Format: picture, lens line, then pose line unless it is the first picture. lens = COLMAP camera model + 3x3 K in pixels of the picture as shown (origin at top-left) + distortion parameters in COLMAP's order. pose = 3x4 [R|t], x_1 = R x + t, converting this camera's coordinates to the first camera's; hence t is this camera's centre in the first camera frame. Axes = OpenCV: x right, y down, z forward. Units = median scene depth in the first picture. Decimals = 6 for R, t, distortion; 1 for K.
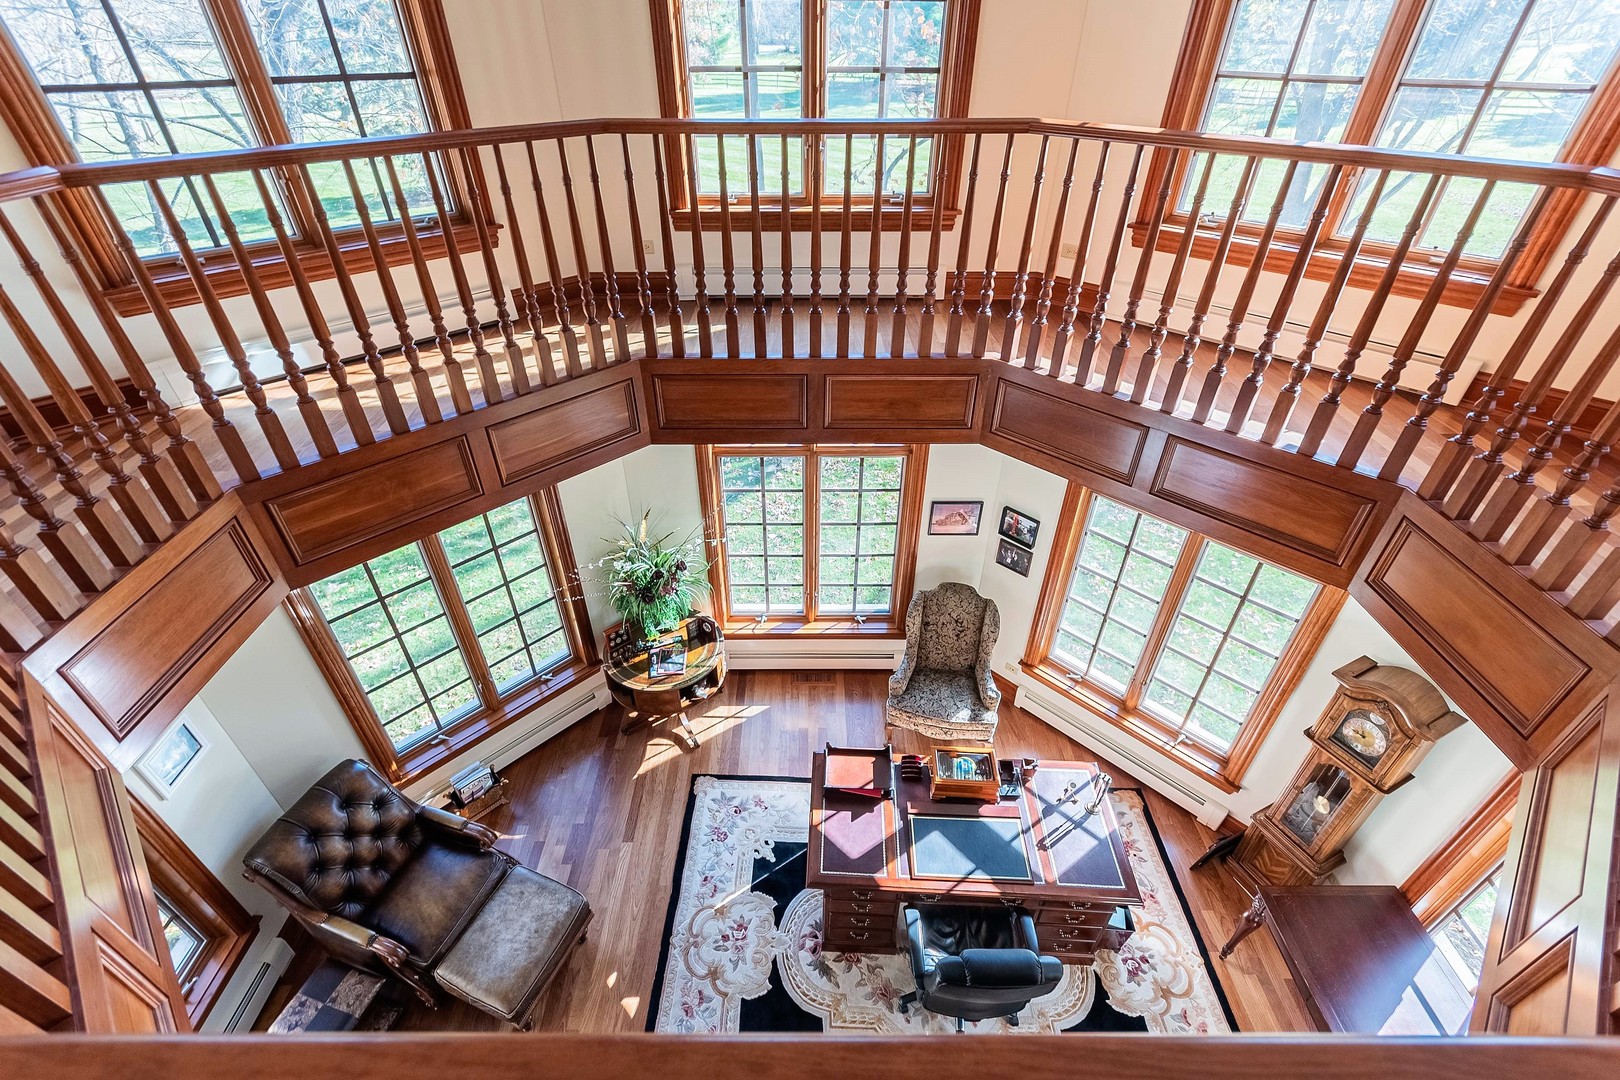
lens RADIAL K [[718.5, 0, 808.2], [0, 718.5, 531.7], [0, 0, 1]] dist [0.002969, 0.000194]
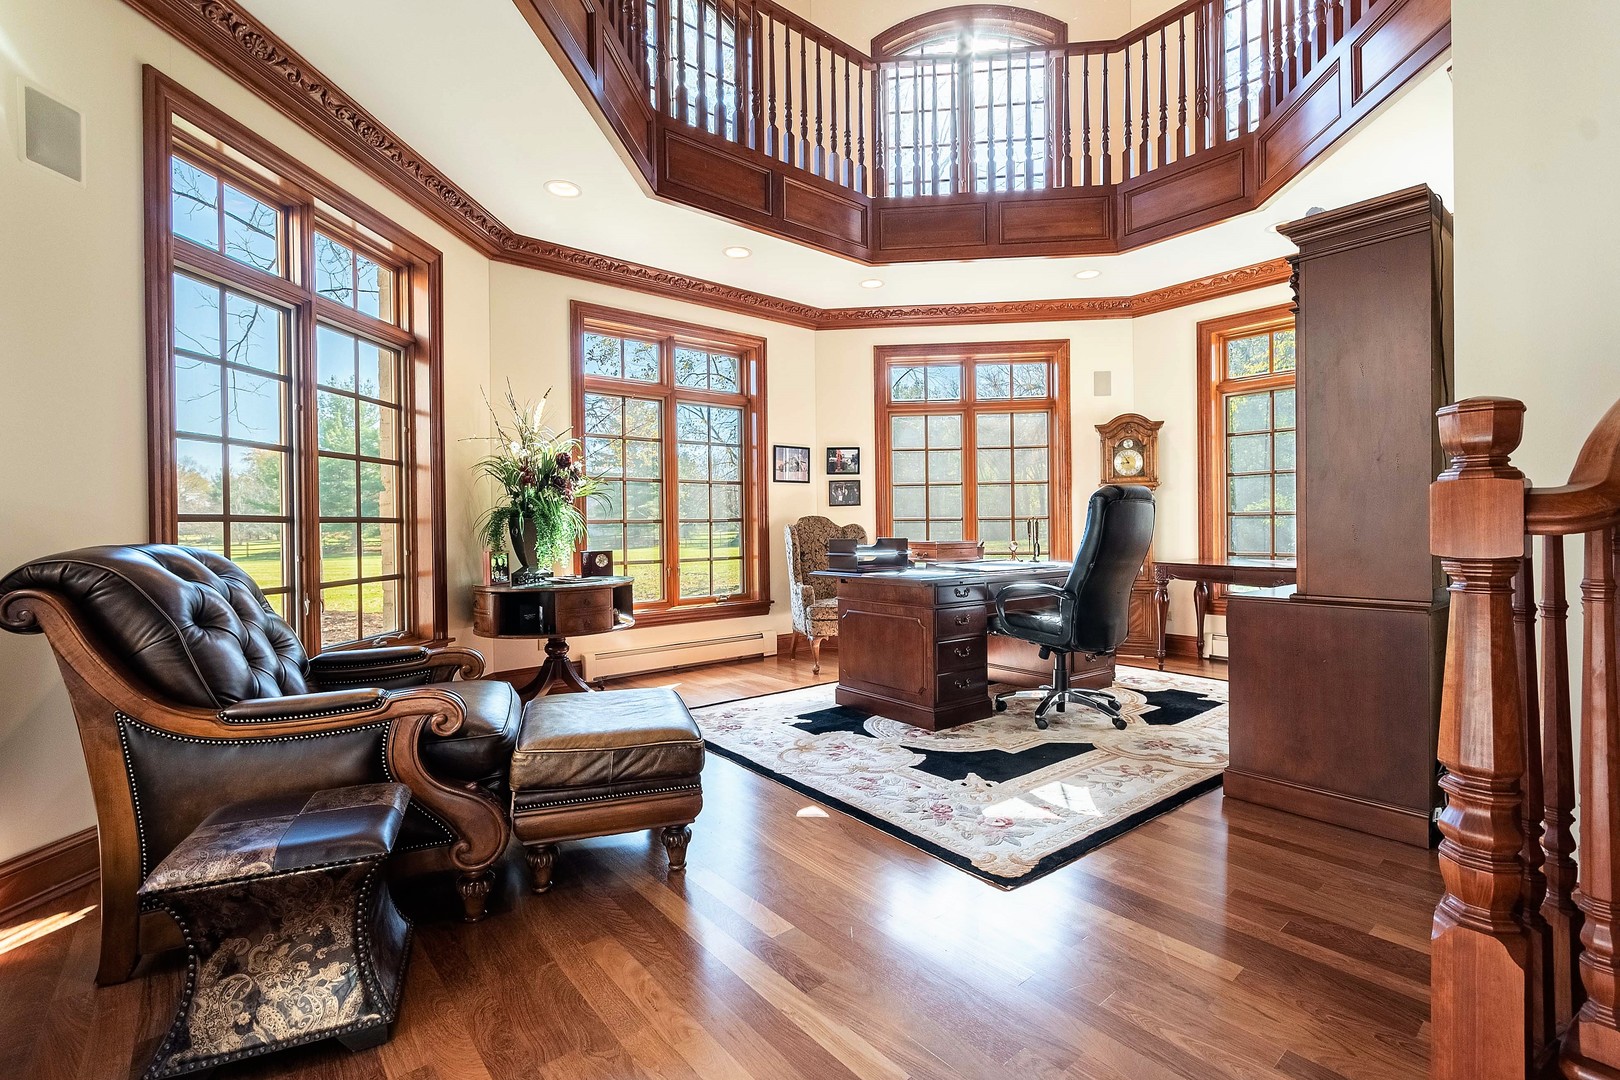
lens RADIAL K [[718.5, 0, 808.2], [0, 718.5, 531.7], [0, 0, 1]] dist [0.002969, 0.000194]
pose [[0.765476, -0.008778, 0.643405, -0.599841], [0.385316, 0.807067, -0.447409, 0.696354], [-0.515343, 0.590395, 0.621173, 0.428150]]
